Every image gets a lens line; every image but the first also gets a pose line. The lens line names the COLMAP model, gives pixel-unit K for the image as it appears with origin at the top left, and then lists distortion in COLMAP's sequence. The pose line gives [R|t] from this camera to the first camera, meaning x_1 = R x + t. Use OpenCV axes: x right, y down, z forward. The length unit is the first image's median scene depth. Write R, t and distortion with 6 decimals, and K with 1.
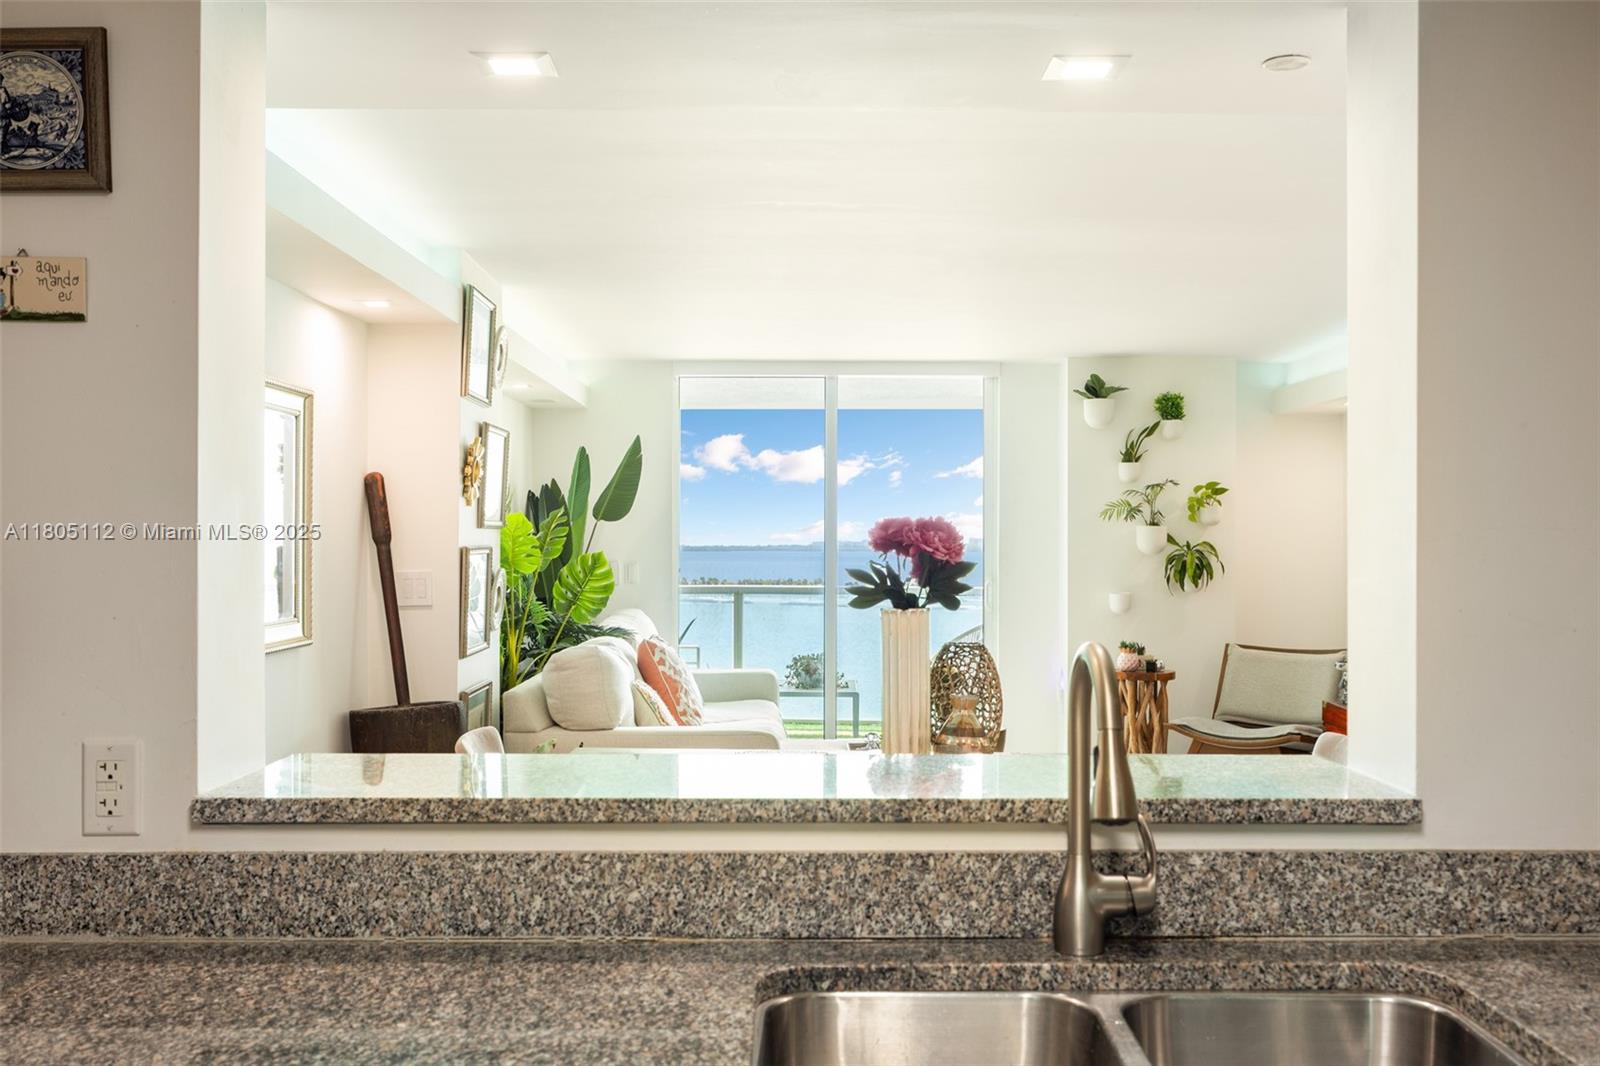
lens RADIAL K [[1538.2, 0, 805.3], [0, 1538.2, 532.4], [0, 0, 1]] dist [-0.001288, -0.004339]
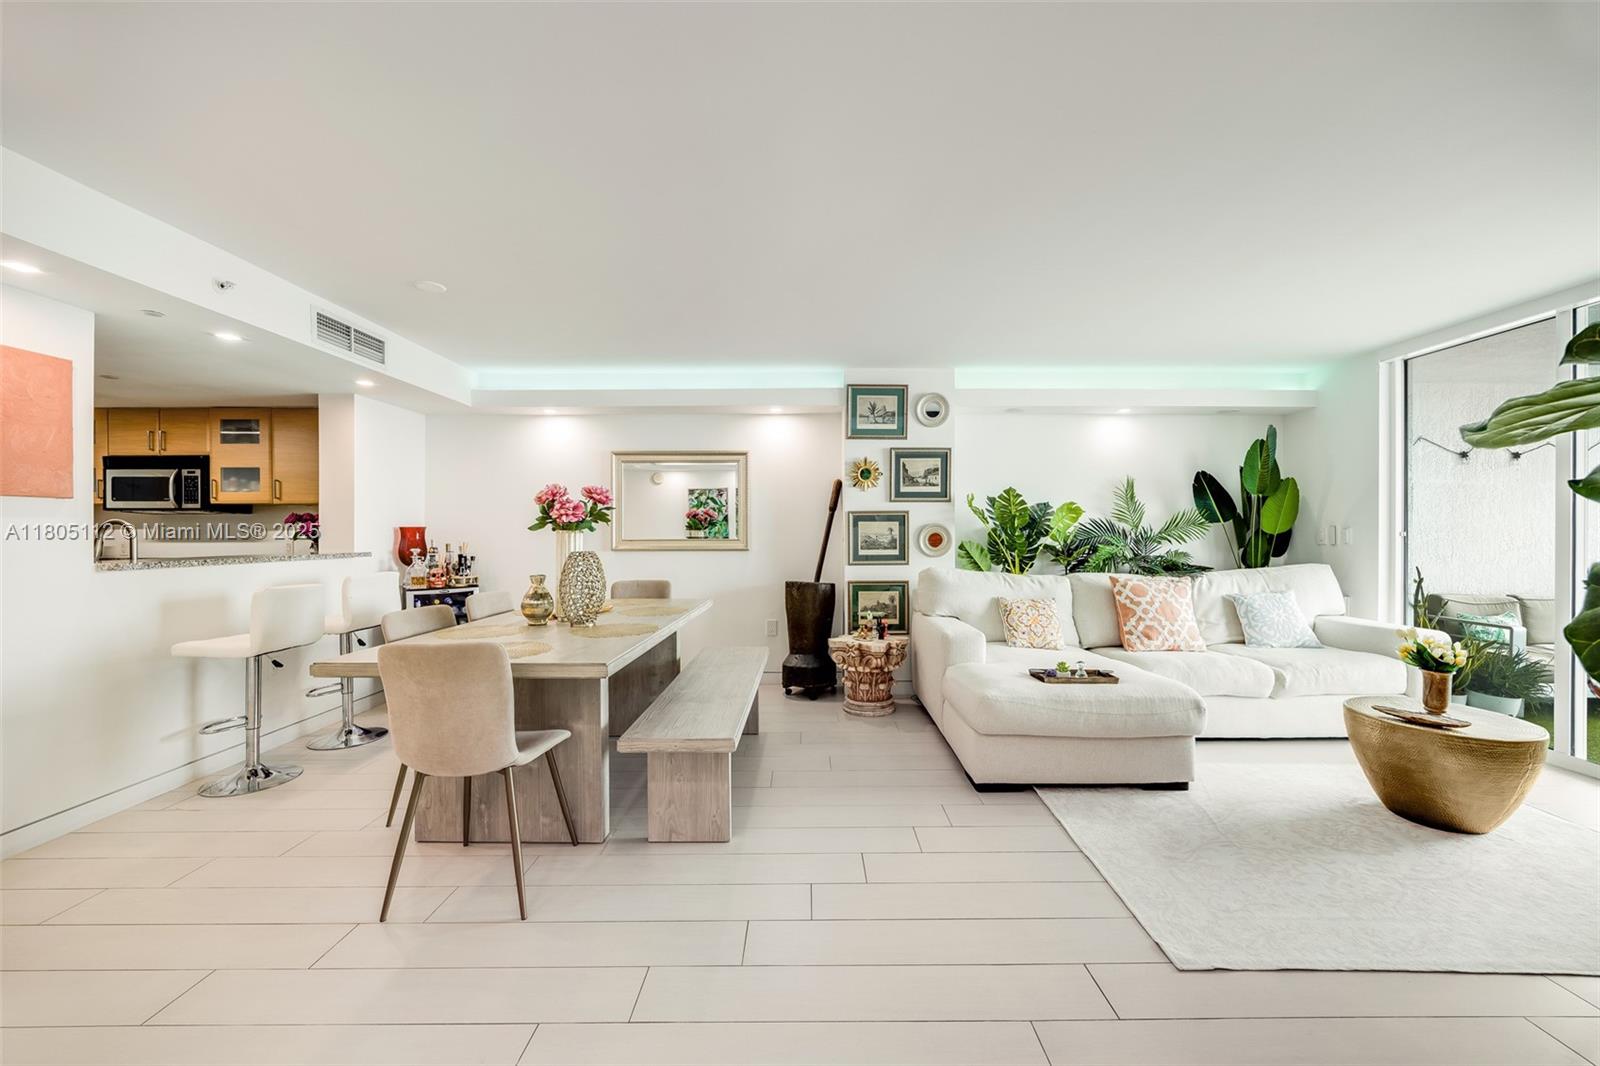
lens RADIAL K [[613.2, 0, 806.0], [0, 613.2, 532.3], [0, 0, 1]] dist [-0.003547, -0.000083]
pose [[-0.023963, -0.003970, -0.999705, 0.463340], [-0.000209, 0.999992, -0.003966, 0.031452], [0.999713, 0.000114, -0.023963, 0.724371]]
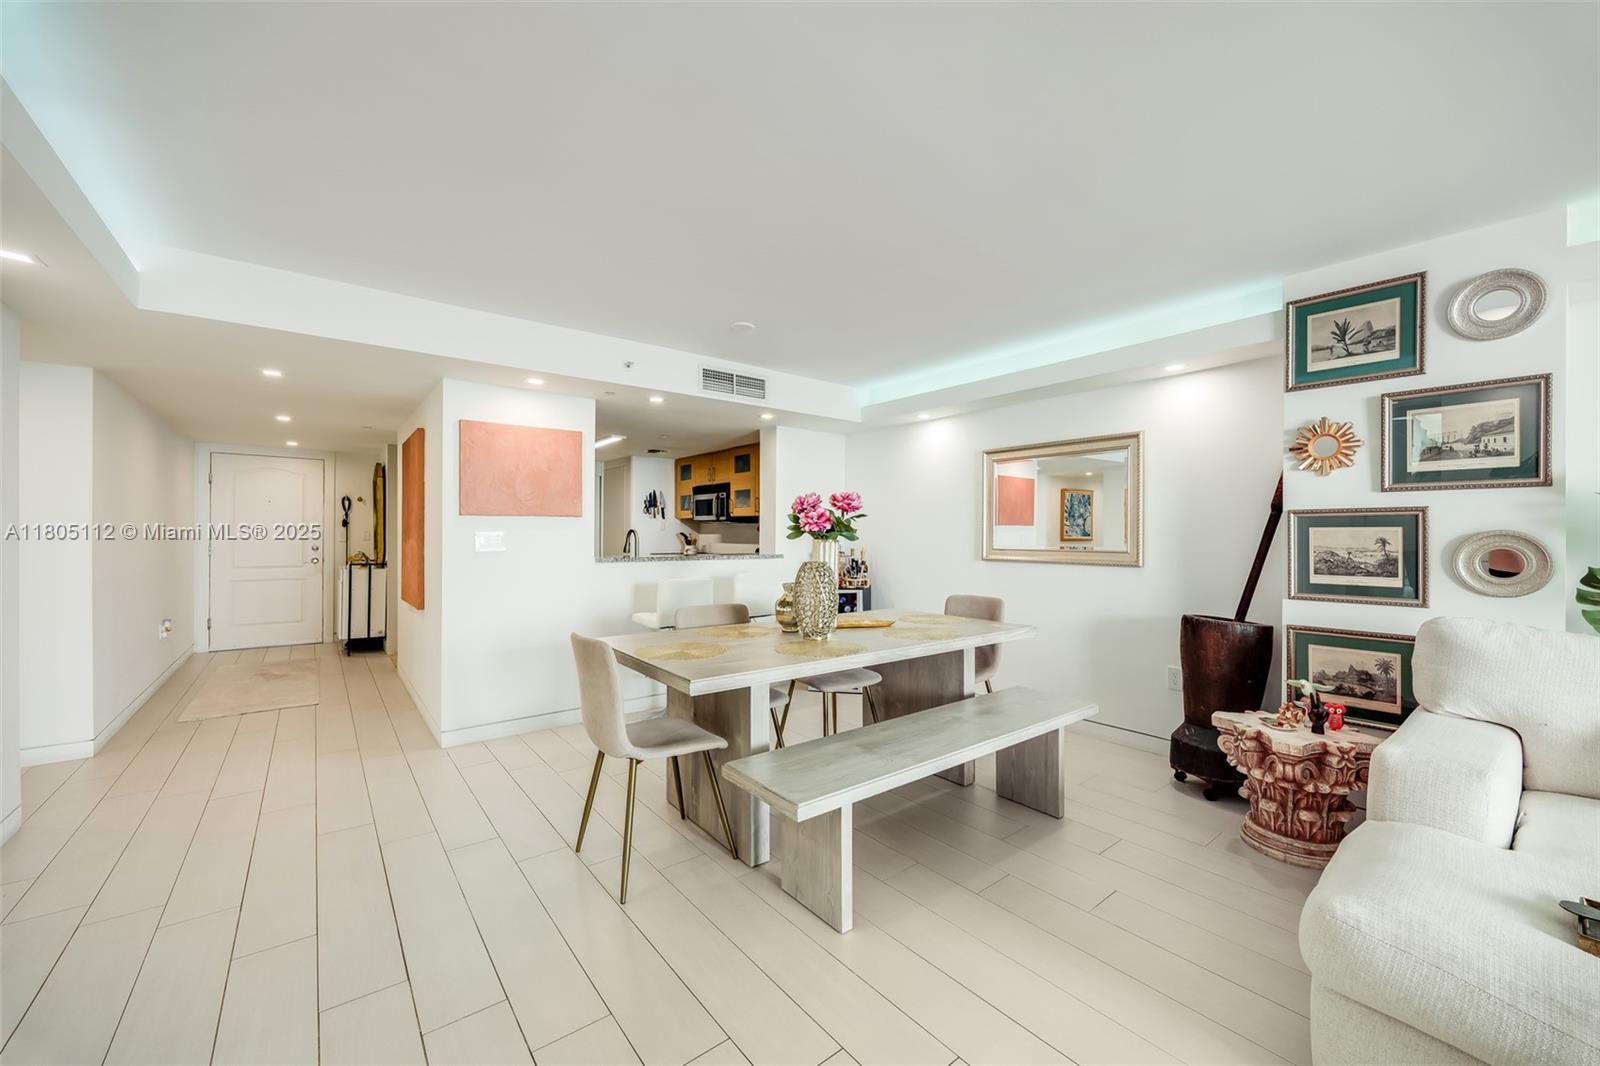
lens RADIAL K [[620.1, 0, 804.4], [0, 620.1, 535.6], [0, 0, 1]] dist [-0.001938, -0.000085]
pose [[-0.793729, -0.007146, -0.608229, 0.309468], [-0.009195, 0.999958, 0.000250, 0.025784], [0.608201, 0.005791, -0.793762, 0.875767]]
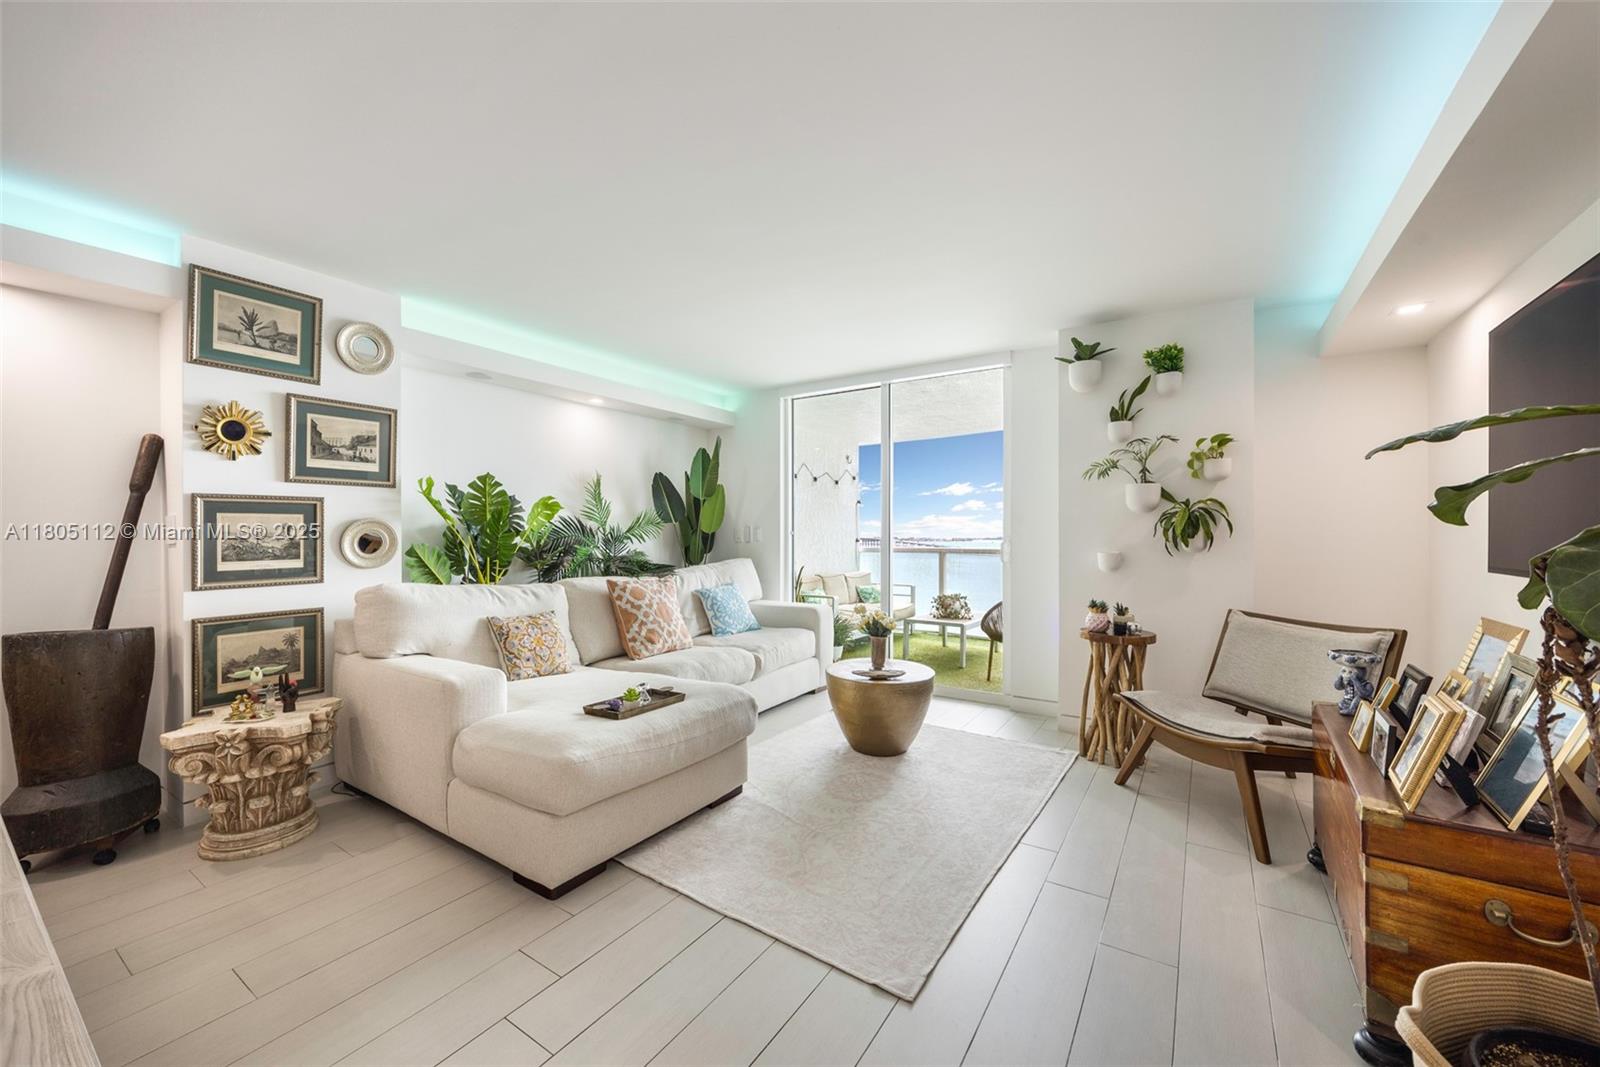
lens RADIAL K [[613.2, 0, 806.0], [0, 613.2, 532.8], [0, 0, 1]] dist [-0.003547, -0.000083]
pose [[0.827570, -0.004490, -0.561344, 0.317047], [0.004177, 0.999990, -0.001841, 0.031848], [0.561347, -0.000821, 0.827580, 0.661389]]
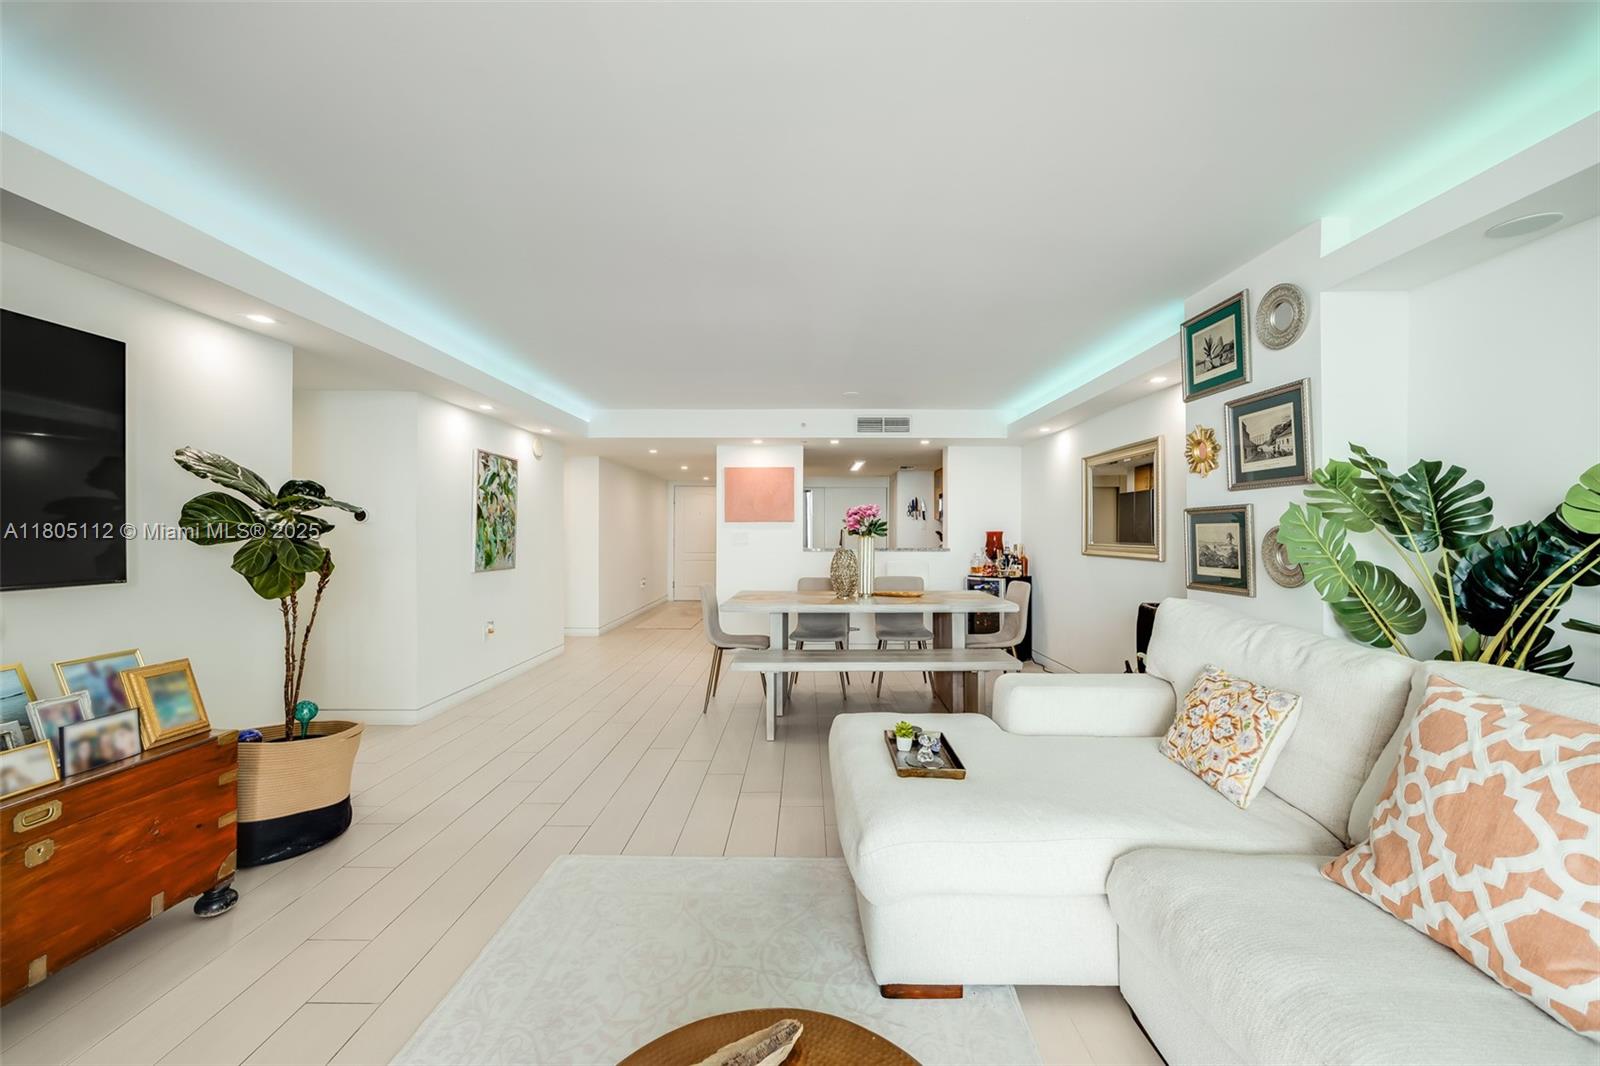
lens RADIAL K [[613.2, 0, 806.0], [0, 613.2, 532.3], [0, 0, 1]] dist [-0.003547, -0.000083]
pose [[-0.999794, -0.005128, 0.019652, 0.090851], [-0.005105, 0.999986, 0.001244, 0.024699], [-0.019658, 0.001143, -0.999806, 1.184819]]
